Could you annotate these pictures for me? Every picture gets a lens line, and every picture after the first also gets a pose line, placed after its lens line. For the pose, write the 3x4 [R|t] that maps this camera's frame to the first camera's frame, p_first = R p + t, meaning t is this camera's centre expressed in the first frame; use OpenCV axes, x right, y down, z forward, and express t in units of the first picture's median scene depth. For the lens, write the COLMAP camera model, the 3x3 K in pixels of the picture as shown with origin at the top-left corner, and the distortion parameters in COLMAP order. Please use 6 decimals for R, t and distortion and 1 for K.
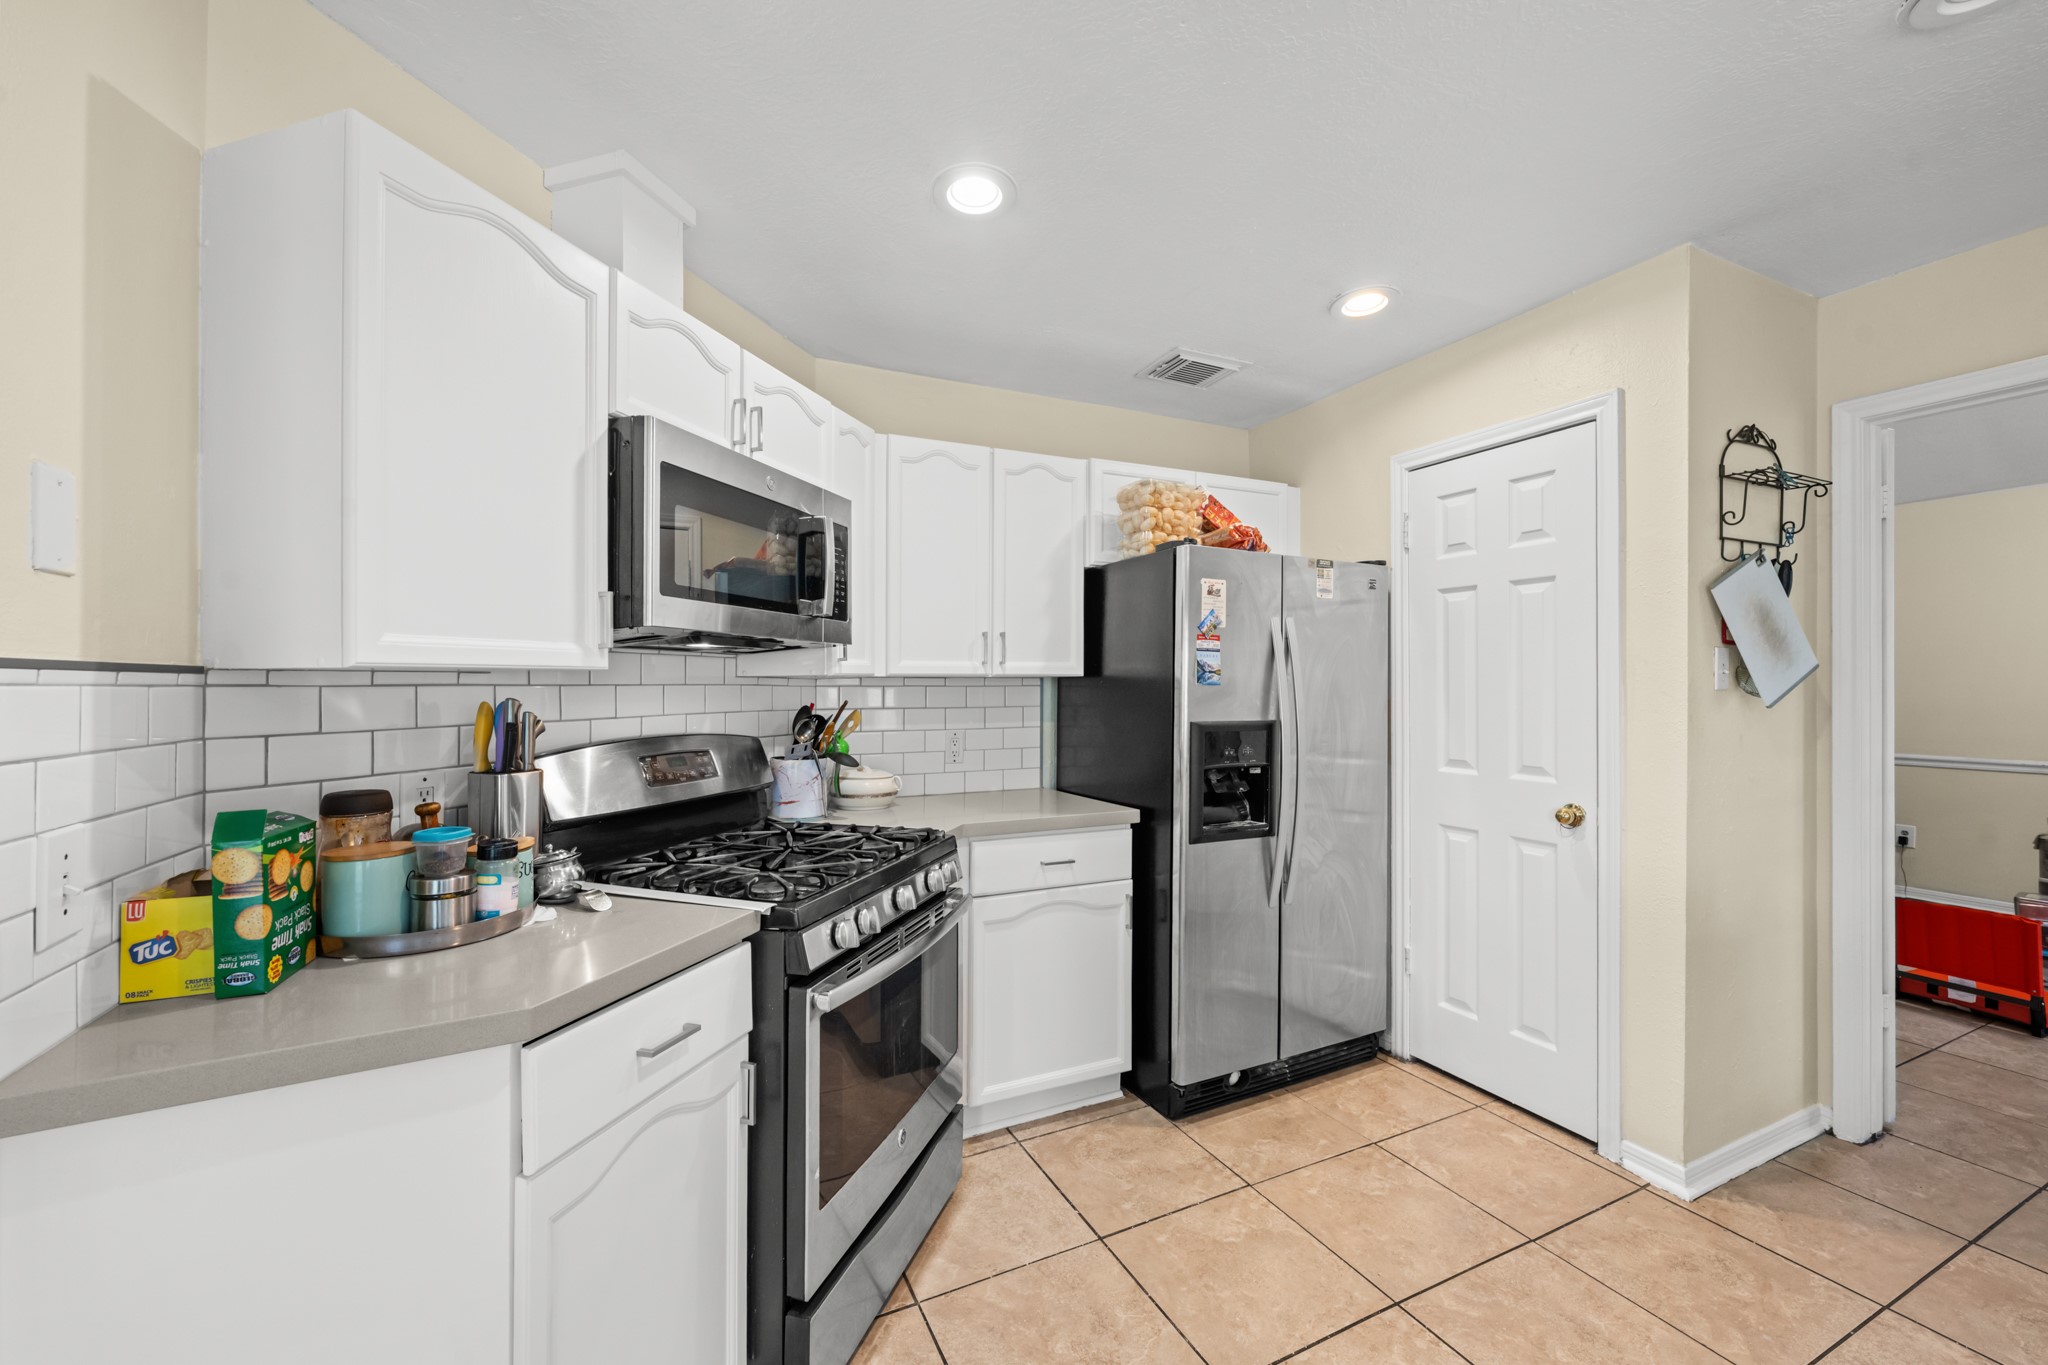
lens RADIAL K [[815.1, 0, 1022.3], [0, 815.1, 684.1], [0, 0, 1]] dist [0.000238, 0.000360]
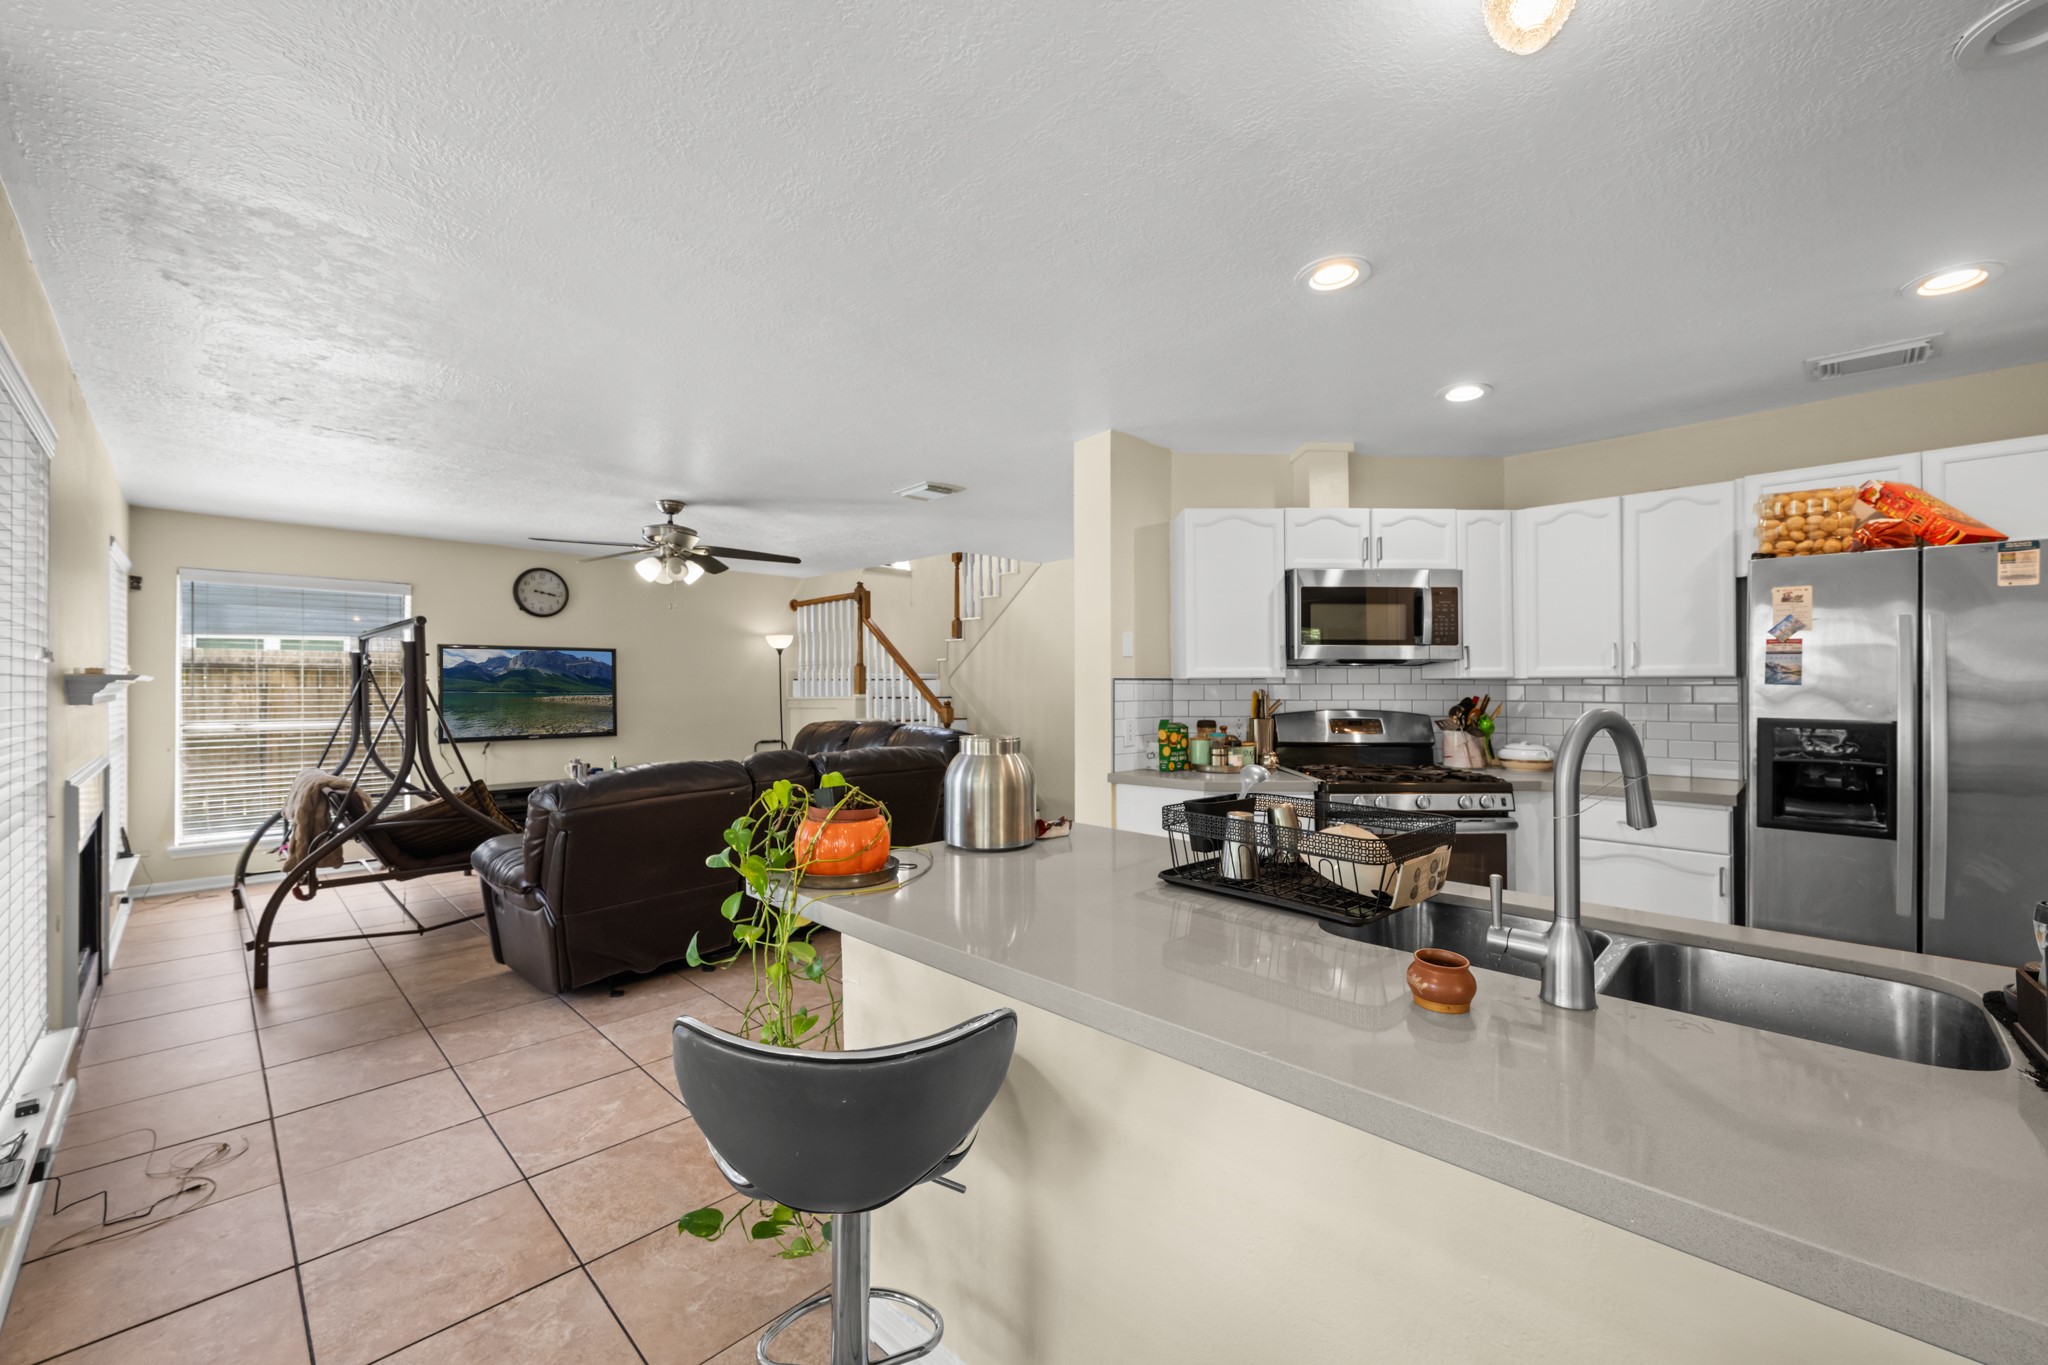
lens RADIAL K [[811.6, 0, 1024.9], [0, 811.6, 676.8], [0, 0, 1]] dist [-0.000156, -0.000020]
pose [[0.336031, -0.007150, -0.941824, 0.914061], [0.000897, 0.999973, -0.007272, -0.002390], [0.941851, 0.001598, 0.336028, -0.320926]]
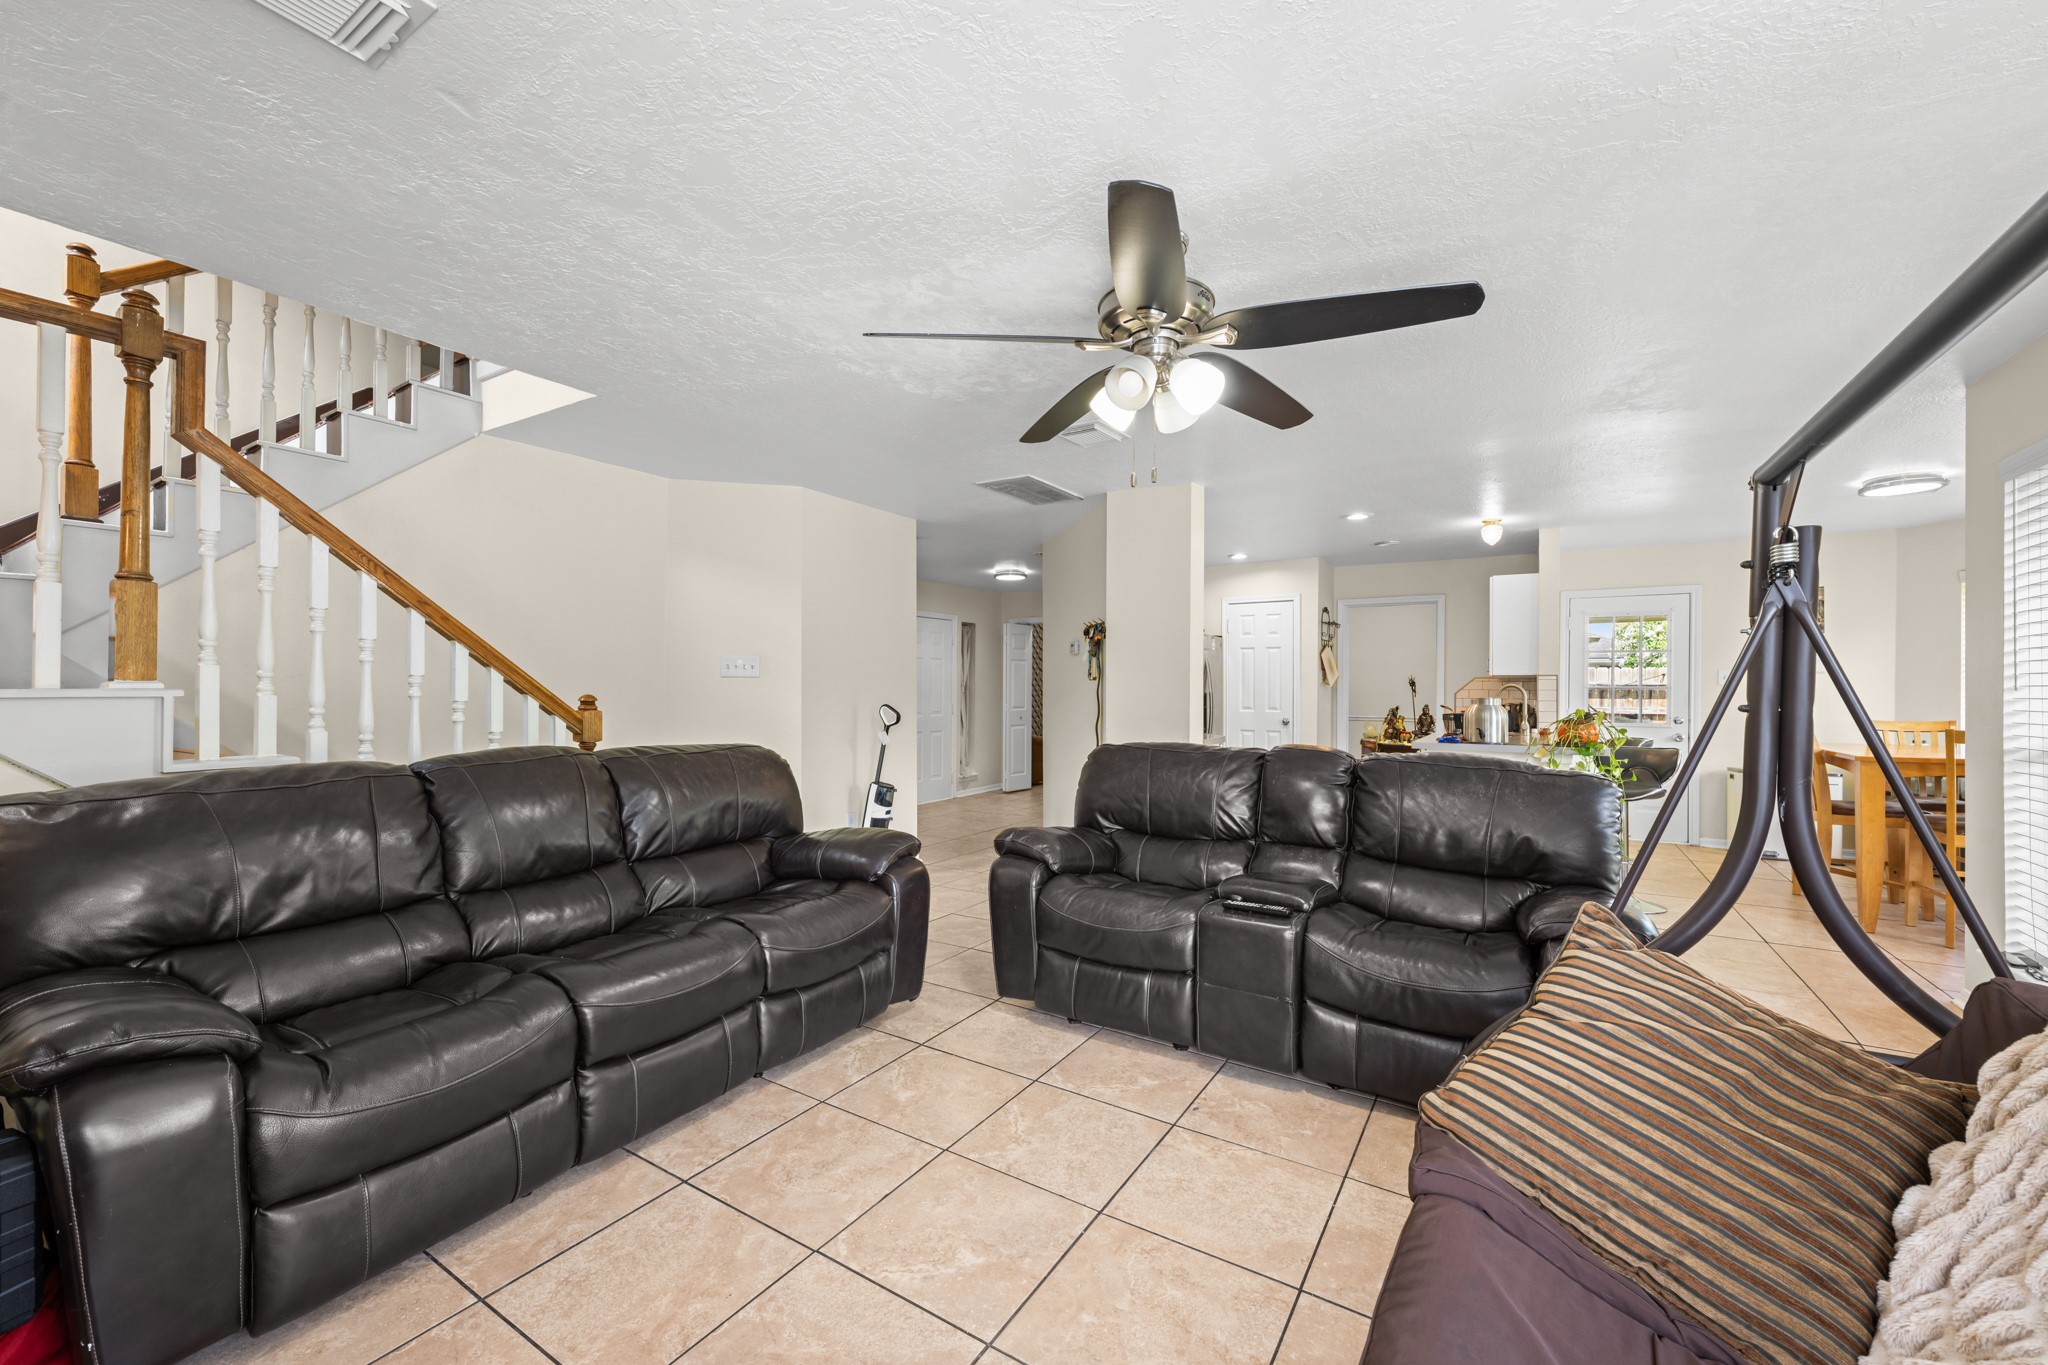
lens RADIAL K [[815.1, 0, 1022.3], [0, 815.1, 684.1], [0, 0, 1]] dist [0.000238, 0.000360]
pose [[0.849836, 0.011392, 0.526924, -1.840745], [-0.009811, 0.999935, -0.005796, 0.040360], [-0.526956, -0.000244, 0.849892, -1.150132]]
